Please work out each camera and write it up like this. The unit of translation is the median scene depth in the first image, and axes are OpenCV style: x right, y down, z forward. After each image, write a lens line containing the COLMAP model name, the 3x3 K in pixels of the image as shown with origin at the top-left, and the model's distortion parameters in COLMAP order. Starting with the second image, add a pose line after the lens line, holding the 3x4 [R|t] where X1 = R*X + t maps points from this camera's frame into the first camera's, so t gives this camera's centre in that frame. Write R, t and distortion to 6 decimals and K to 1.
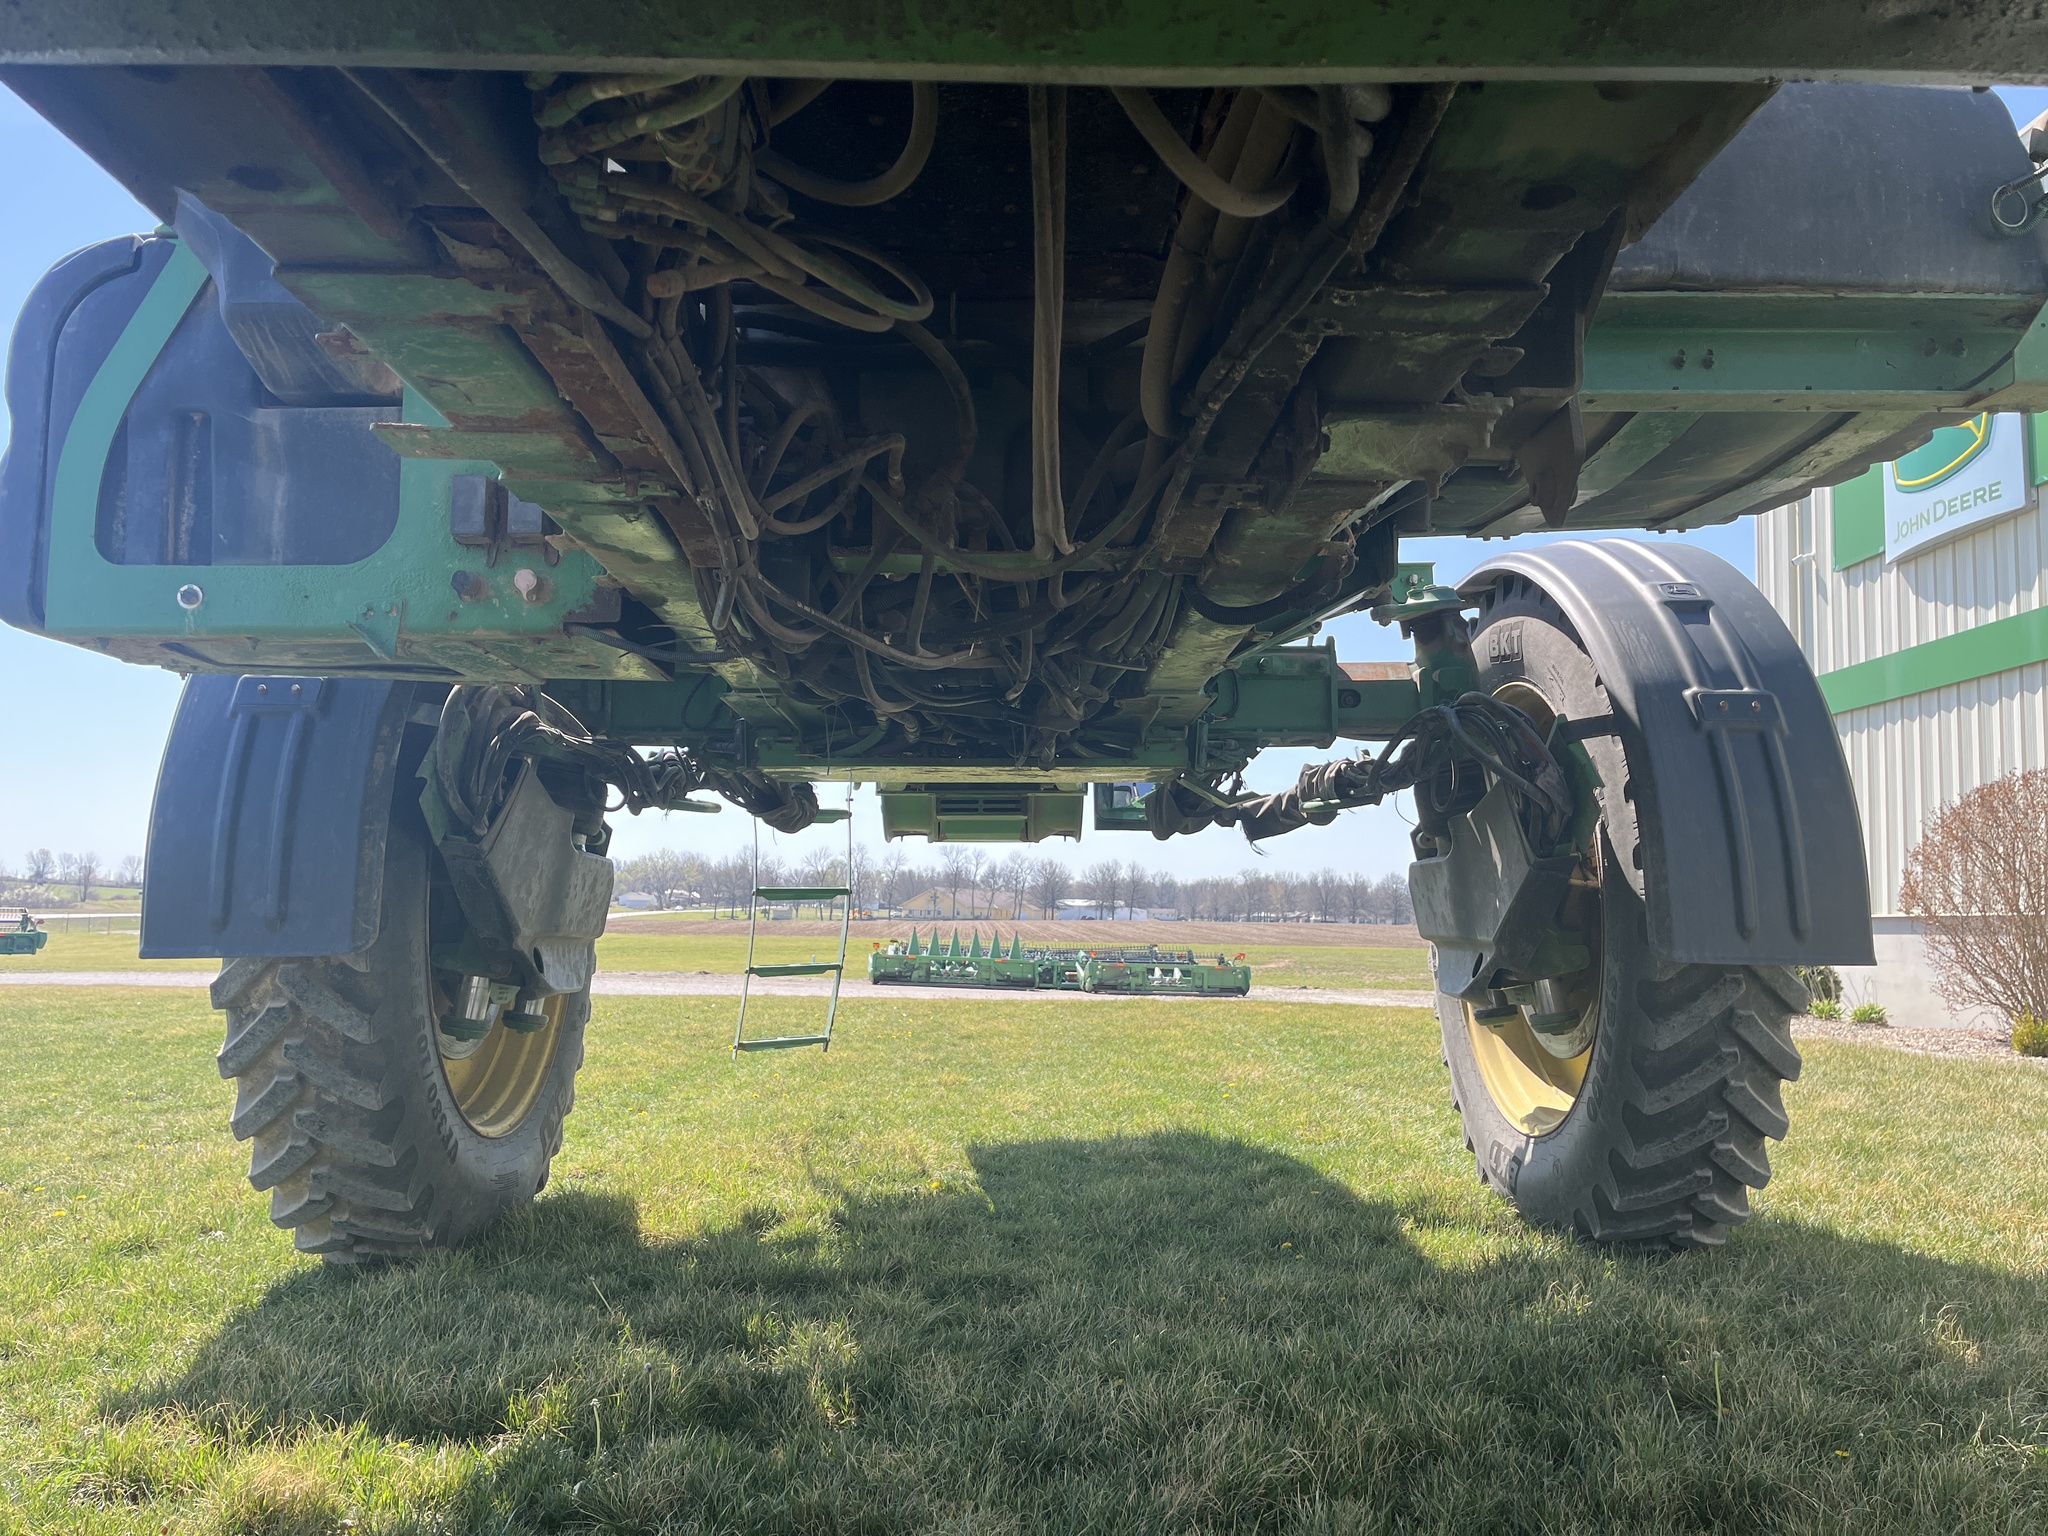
lens RADIAL K [[1557.0, 0, 1038.0], [0, 1557.0, 756.5], [0, 0, 1]] dist [0.063118, -0.078962]
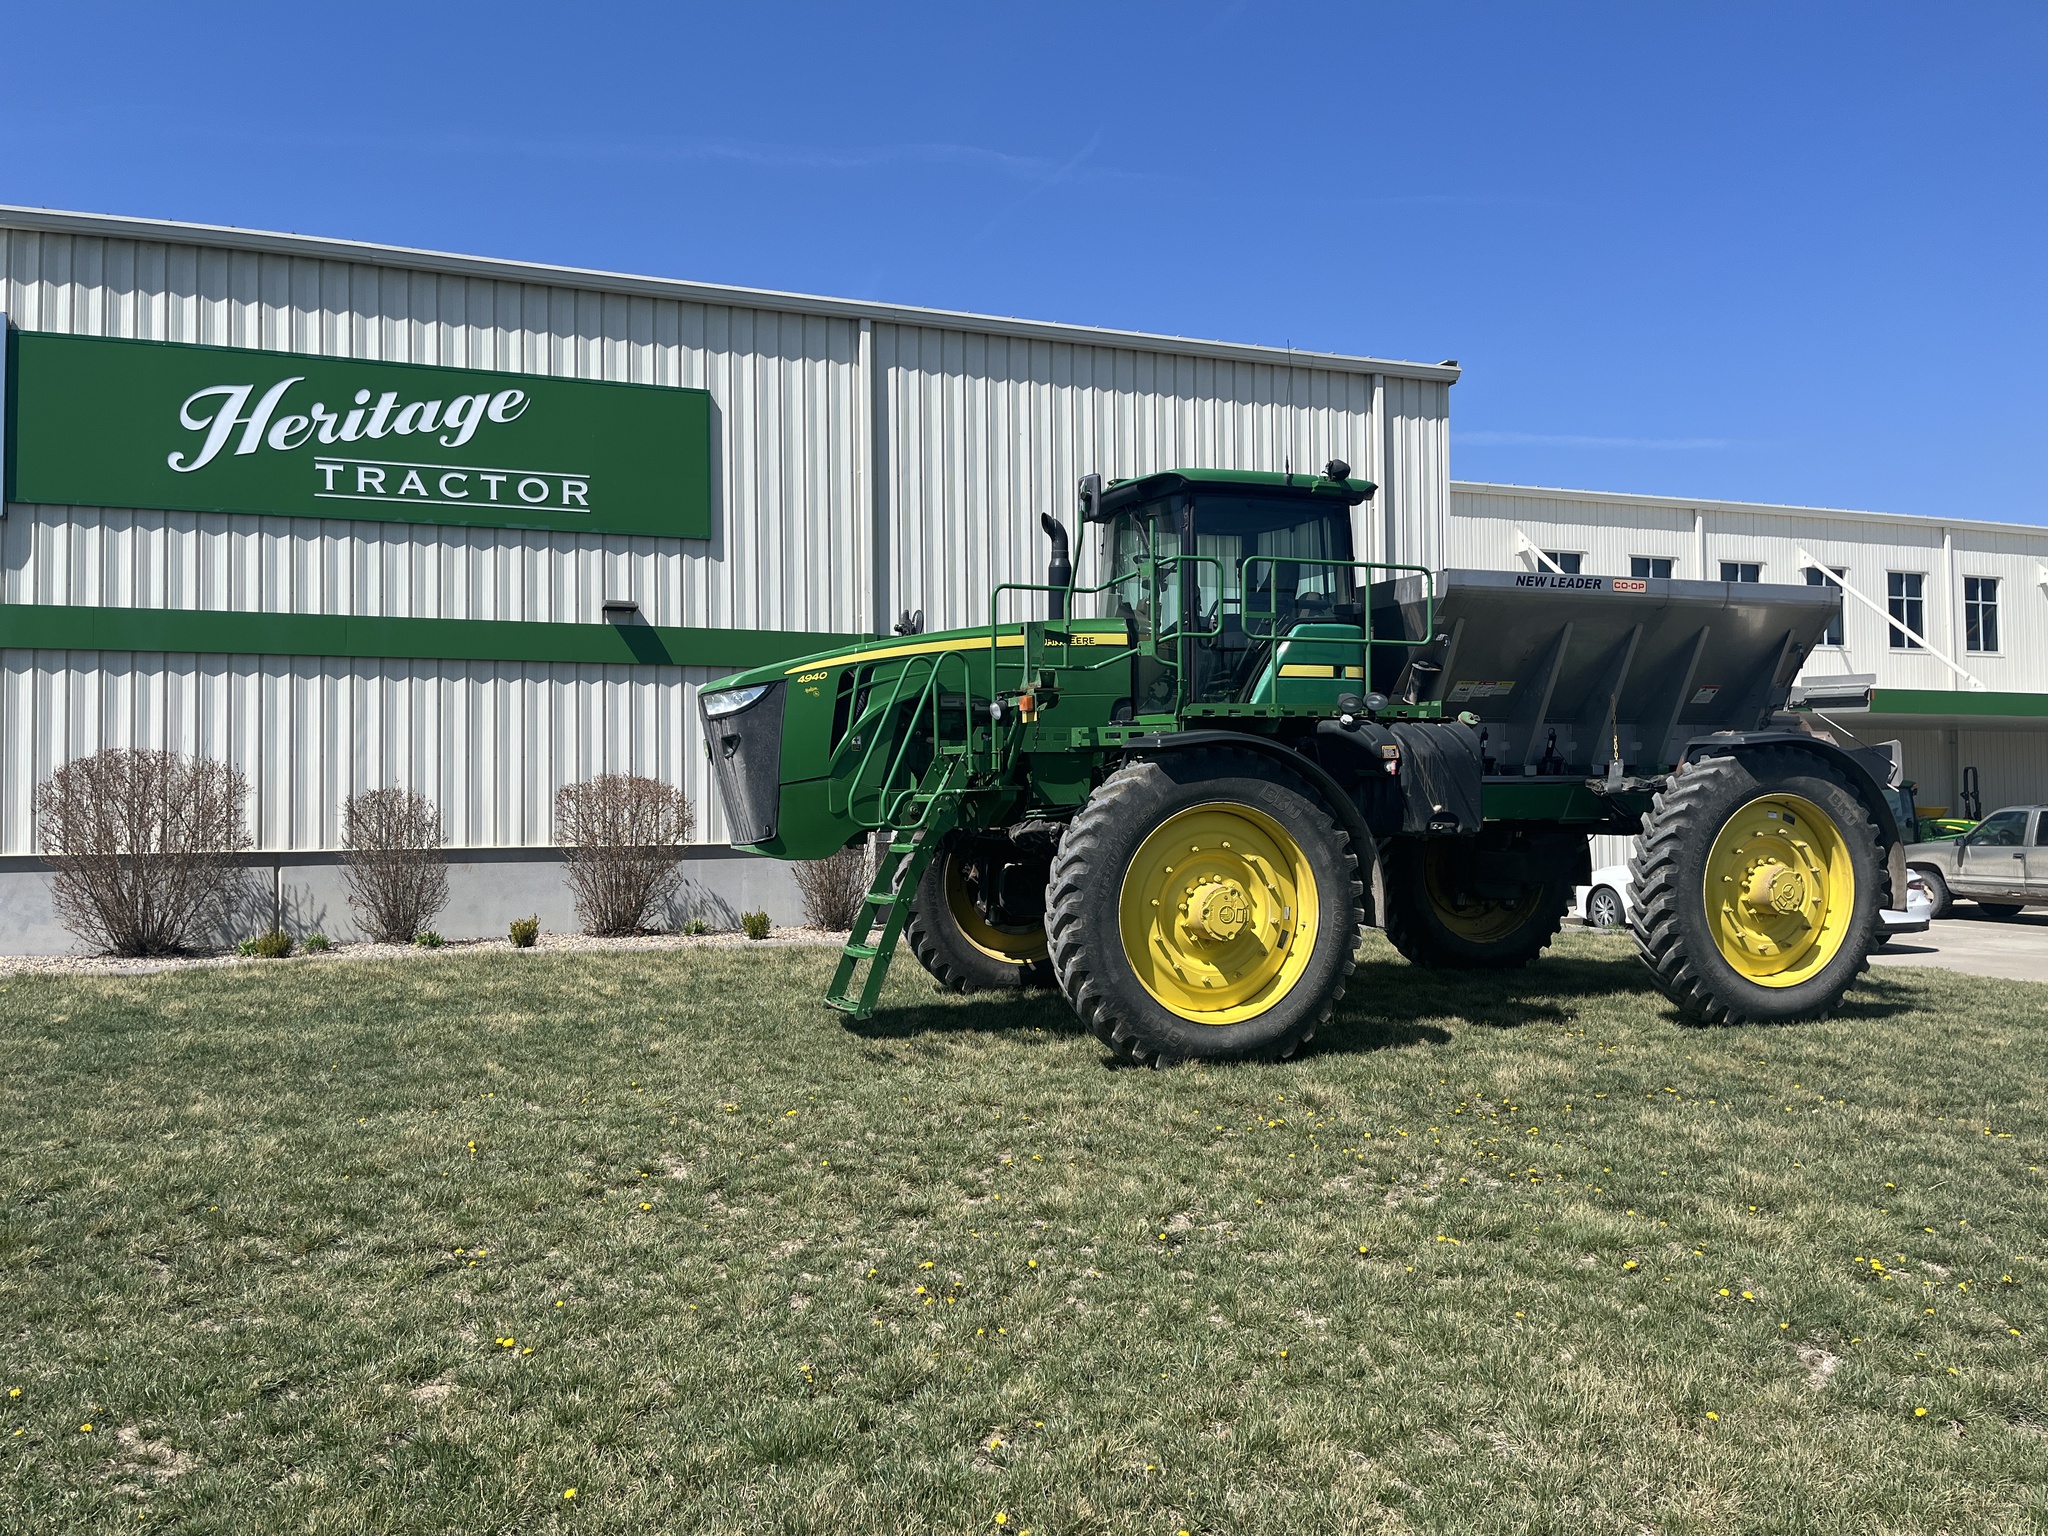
lens RADIAL K [[1557.0, 0, 1009.3], [0, 1557.0, 759.4], [0, 0, 1]] dist [0.063118, -0.078962]
pose [[-0.324749, 0.023174, 0.945516, -0.830315], [-0.099483, 0.993317, -0.058514, 0.020196], [-0.940554, -0.113065, -0.320273, 0.717625]]
